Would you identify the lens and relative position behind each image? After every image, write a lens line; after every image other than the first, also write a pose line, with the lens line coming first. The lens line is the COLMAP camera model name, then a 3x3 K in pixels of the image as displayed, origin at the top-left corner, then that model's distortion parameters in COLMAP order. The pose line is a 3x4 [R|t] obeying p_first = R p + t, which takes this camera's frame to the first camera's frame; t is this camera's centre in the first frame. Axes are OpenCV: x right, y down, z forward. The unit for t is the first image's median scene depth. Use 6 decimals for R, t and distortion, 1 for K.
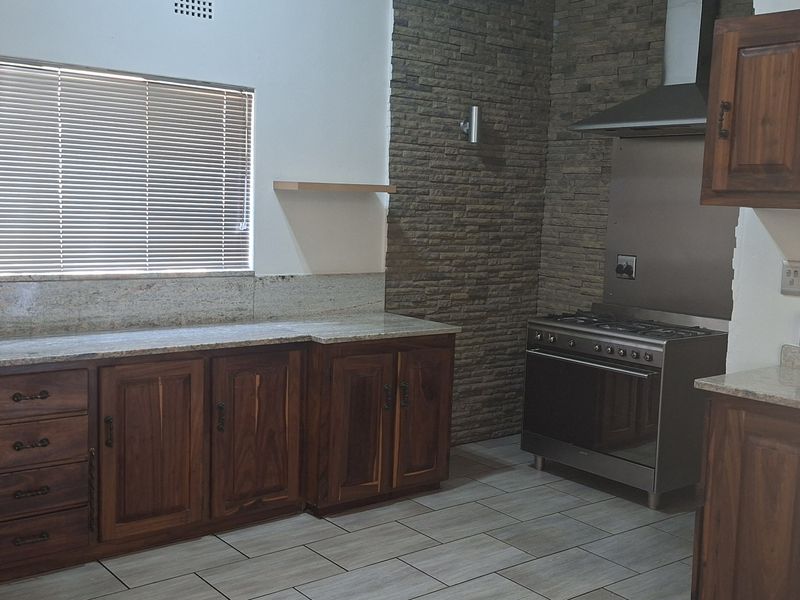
lens RADIAL K [[887.0, 0, 401.2], [0, 887.0, 303.1], [0, 0, 1]] dist [0.077703, 0.000000]
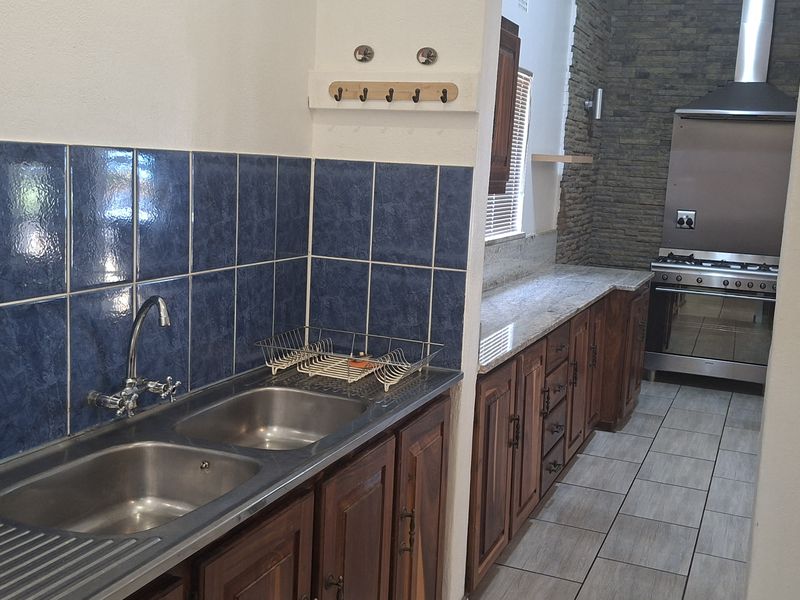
lens RADIAL K [[887.0, 0, 406.4], [0, 887.0, 298.3], [0, 0, 1]] dist [0.077703, 0.000000]
pose [[0.880982, -0.063251, 0.468903, -0.724428], [0.033697, 0.996895, 0.071163, -0.032688], [-0.471949, -0.046892, 0.880378, 0.043955]]
